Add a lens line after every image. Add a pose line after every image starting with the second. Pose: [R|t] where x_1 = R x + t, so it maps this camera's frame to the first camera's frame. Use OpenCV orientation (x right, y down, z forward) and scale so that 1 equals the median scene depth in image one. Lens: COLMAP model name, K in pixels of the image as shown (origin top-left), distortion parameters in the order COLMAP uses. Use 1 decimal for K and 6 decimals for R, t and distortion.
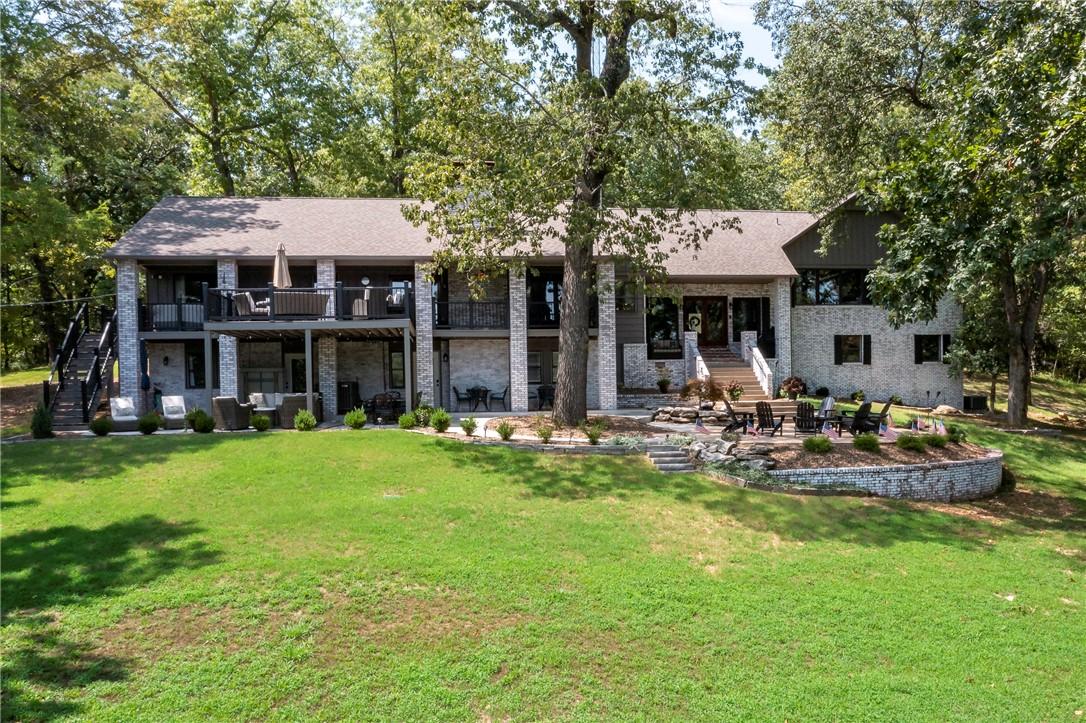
lens RADIAL K [[883.5, 0, 576.1], [0, 883.5, 392.1], [0, 0, 1]] dist [-0.002616, 0.004622]
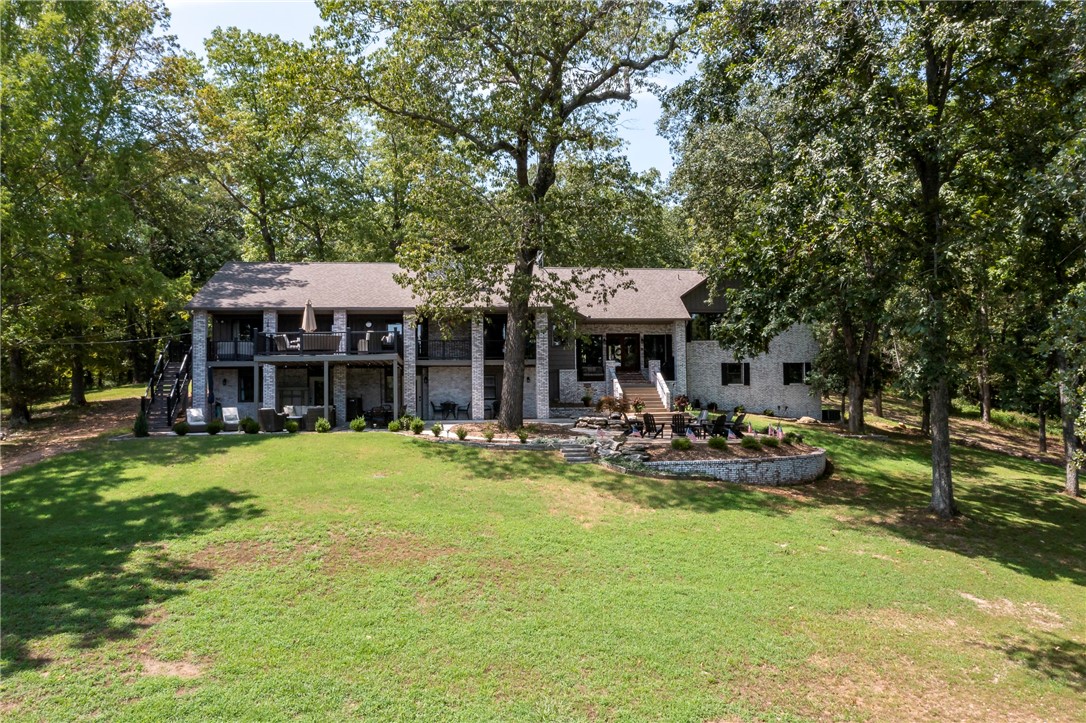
lens RADIAL K [[917.3, 0, 576.2], [0, 917.3, 341.7], [0, 0, 1]] dist [-0.007488, 0.002933]
pose [[0.999360, 0.001370, -0.035746, 0.147249], [-0.003709, 0.997849, -0.065454, -0.006949], [0.035580, 0.065545, 0.997215, -0.446411]]
